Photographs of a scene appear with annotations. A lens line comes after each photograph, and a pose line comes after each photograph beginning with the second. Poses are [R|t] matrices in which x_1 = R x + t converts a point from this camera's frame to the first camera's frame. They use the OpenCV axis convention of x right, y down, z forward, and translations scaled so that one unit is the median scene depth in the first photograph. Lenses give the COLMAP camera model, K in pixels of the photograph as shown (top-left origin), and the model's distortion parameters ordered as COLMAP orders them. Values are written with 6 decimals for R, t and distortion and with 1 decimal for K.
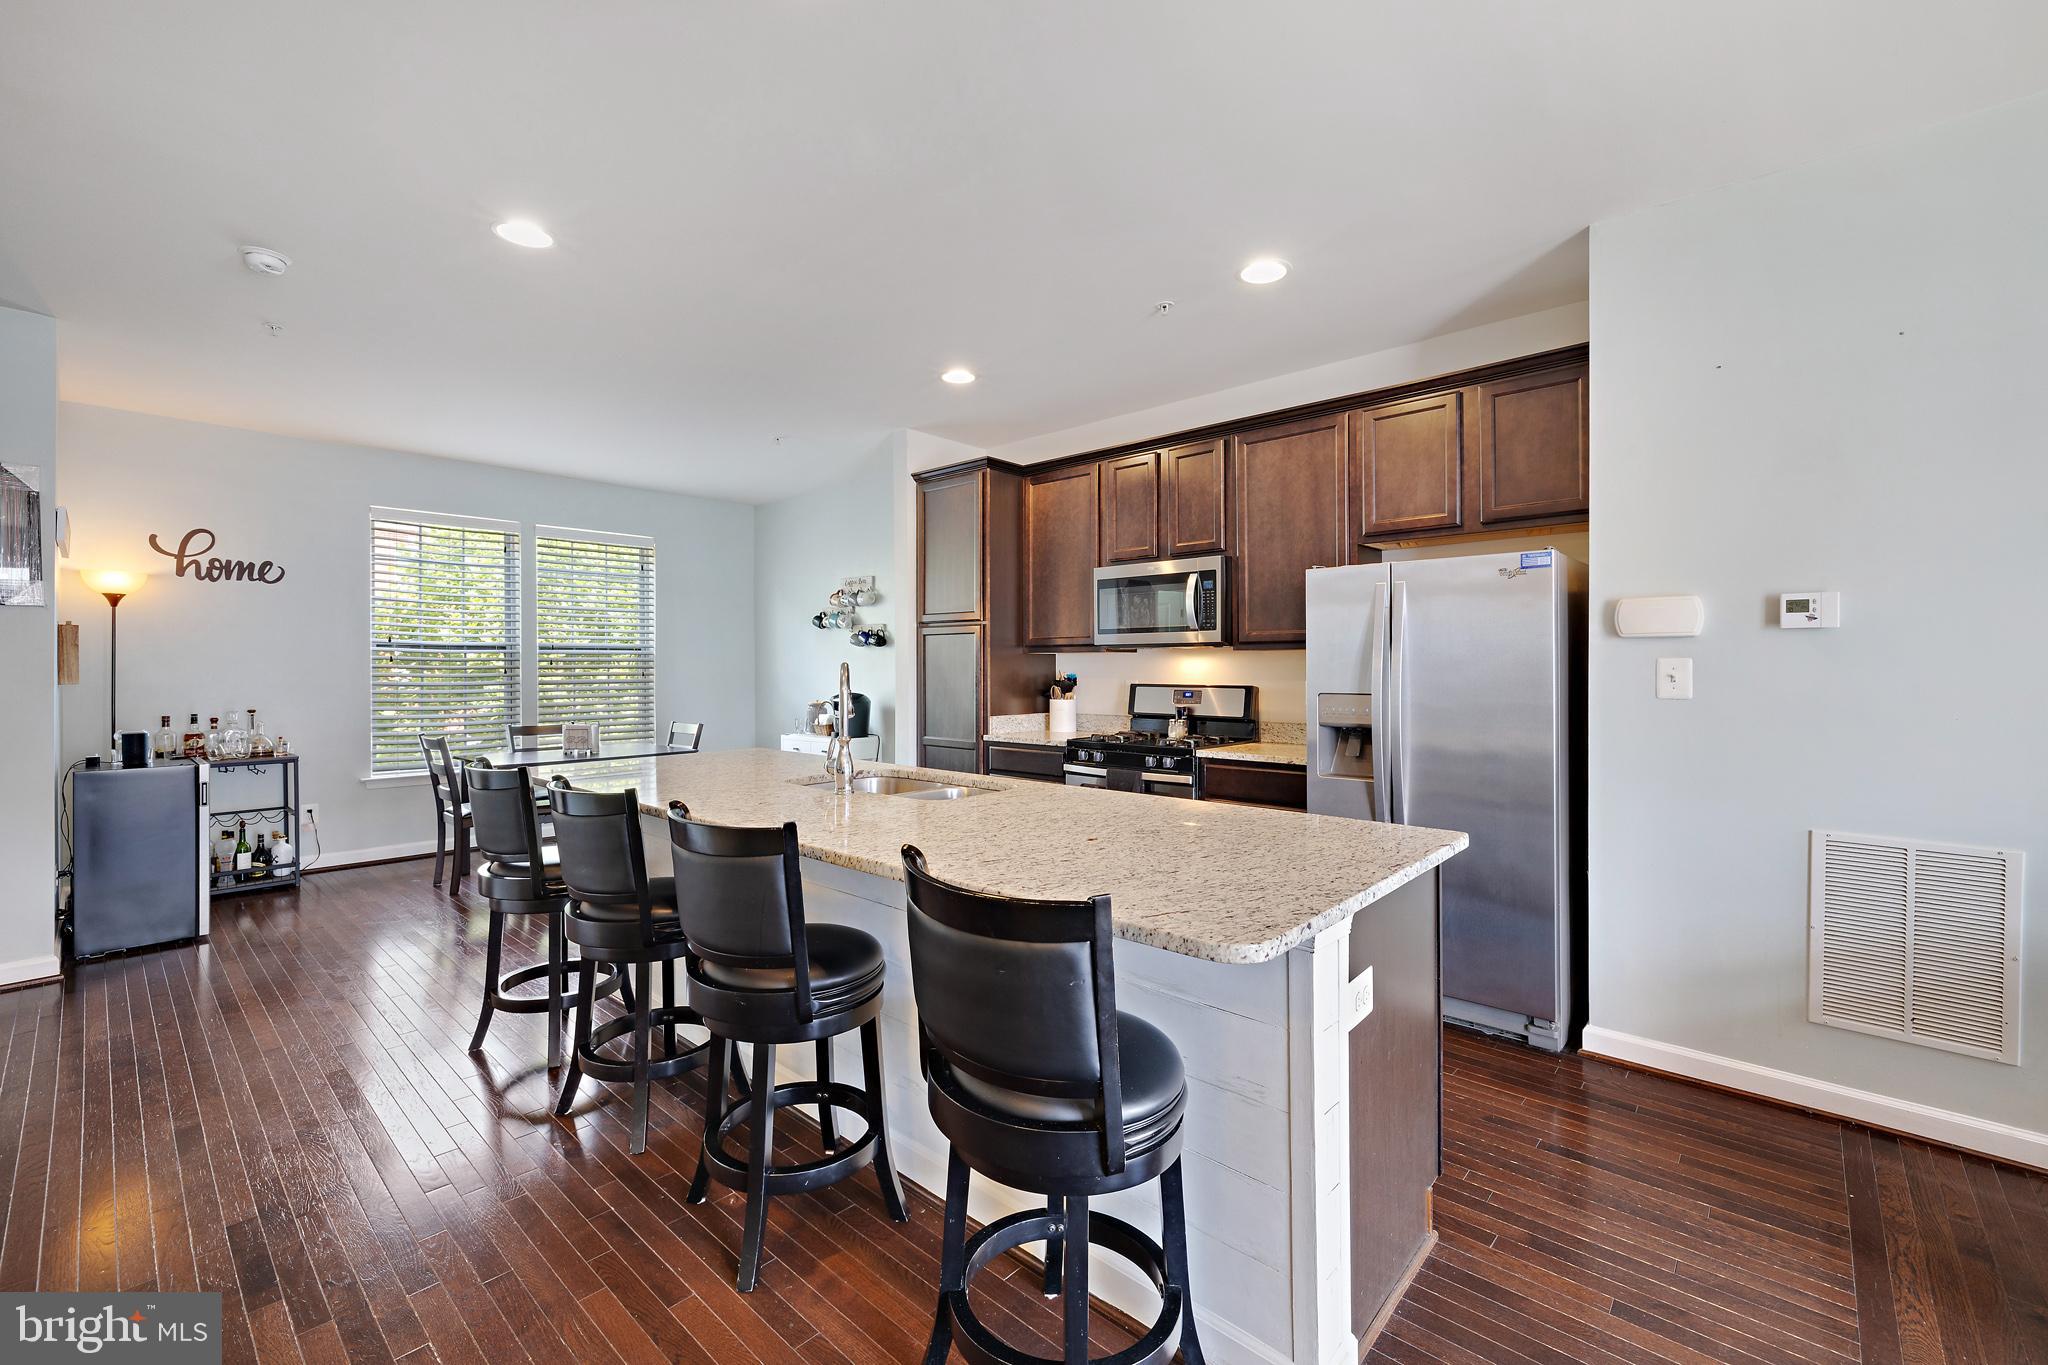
lens RADIAL K [[858.7, 0, 1026.9], [0, 858.7, 663.8], [0, 0, 1]] dist [0.000474, 0.000096]
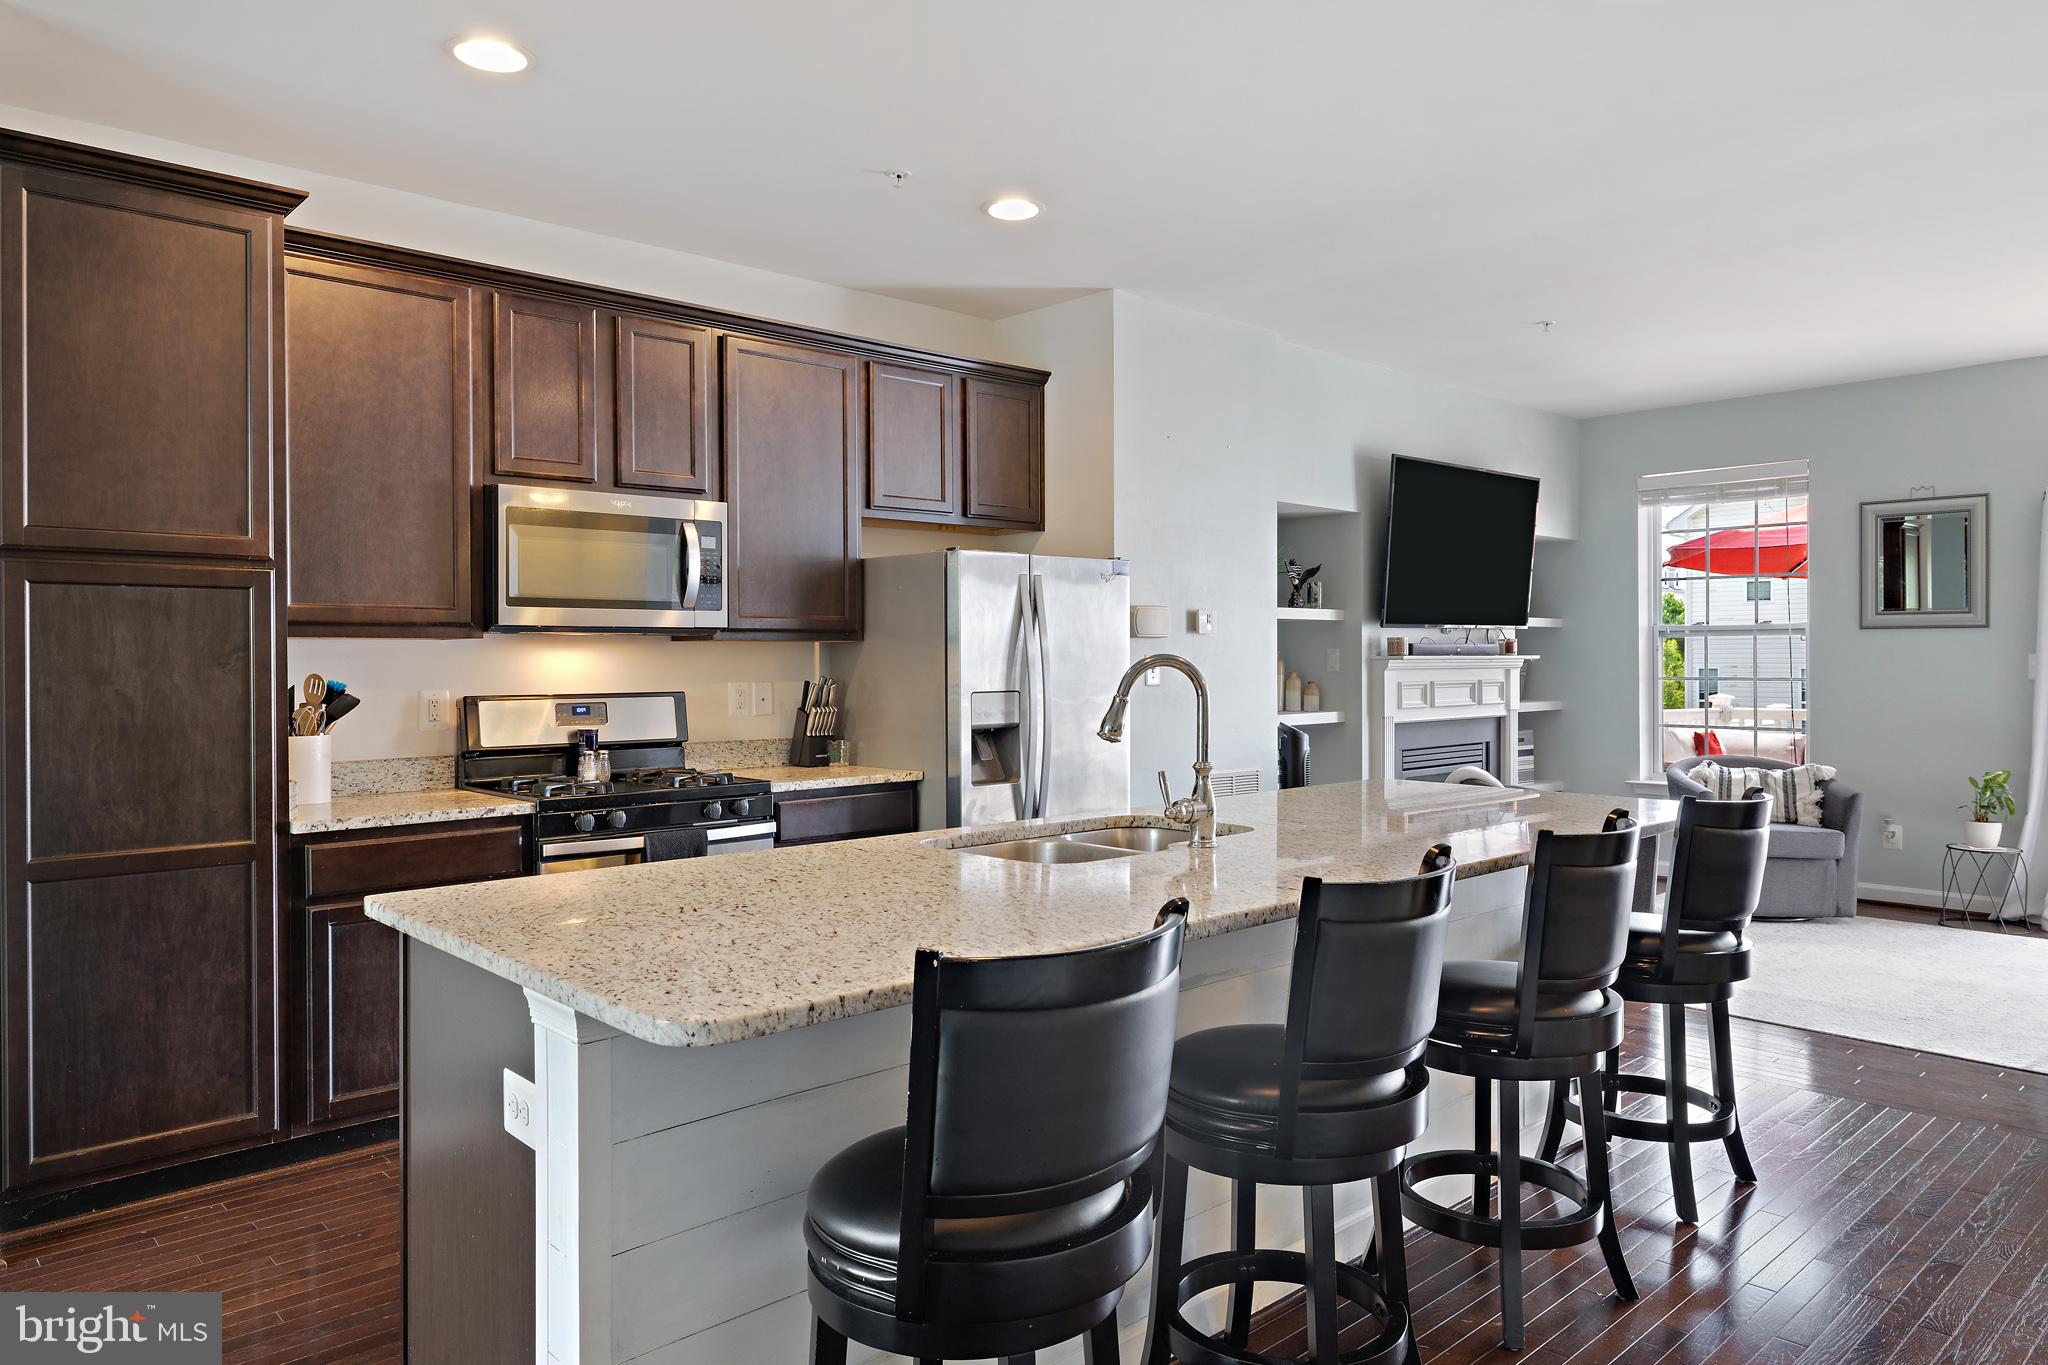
lens RADIAL K [[1330.6, 0, 1007.2], [0, 1330.6, 673.0], [0, 0, 1]] dist [-0.003984, -0.001220]
pose [[0.091613, -0.009071, 0.995753, -0.681056], [0.003302, 0.999956, 0.008805, 0.001780], [-0.995789, 0.002481, 0.091639, 0.560928]]
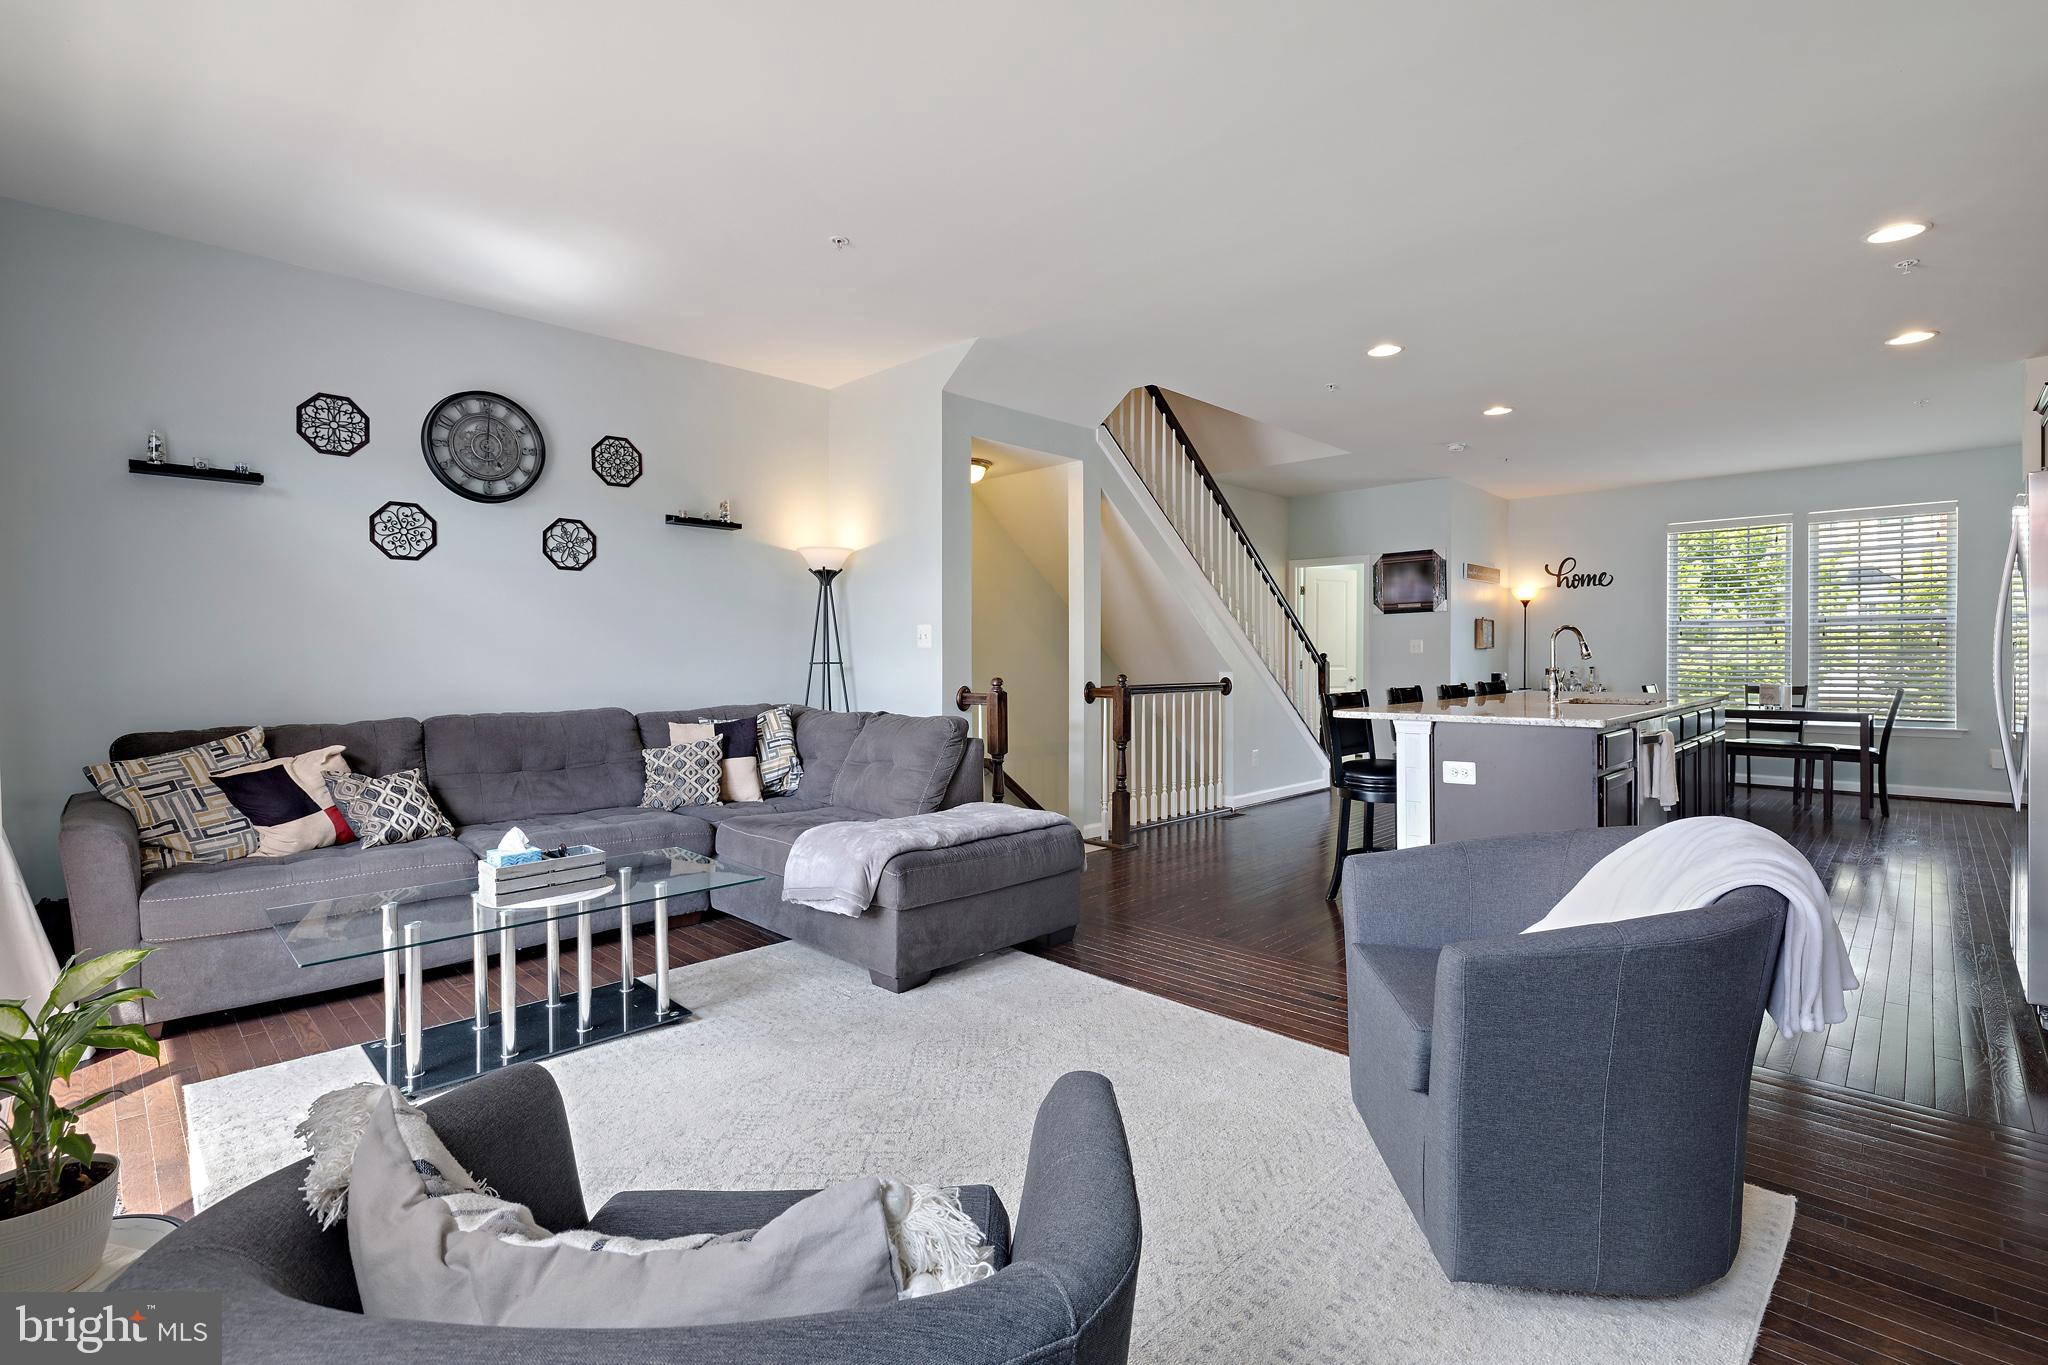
lens RADIAL K [[991.2, 0, 993.4], [0, 991.2, 658.7], [0, 0, 1]] dist [-0.011895, 0.000442]
pose [[-0.023648, 0.002808, -0.999716, 0.977088], [0.005412, 0.999982, 0.002680, 0.027586], [0.999706, -0.005347, -0.023663, -0.065198]]
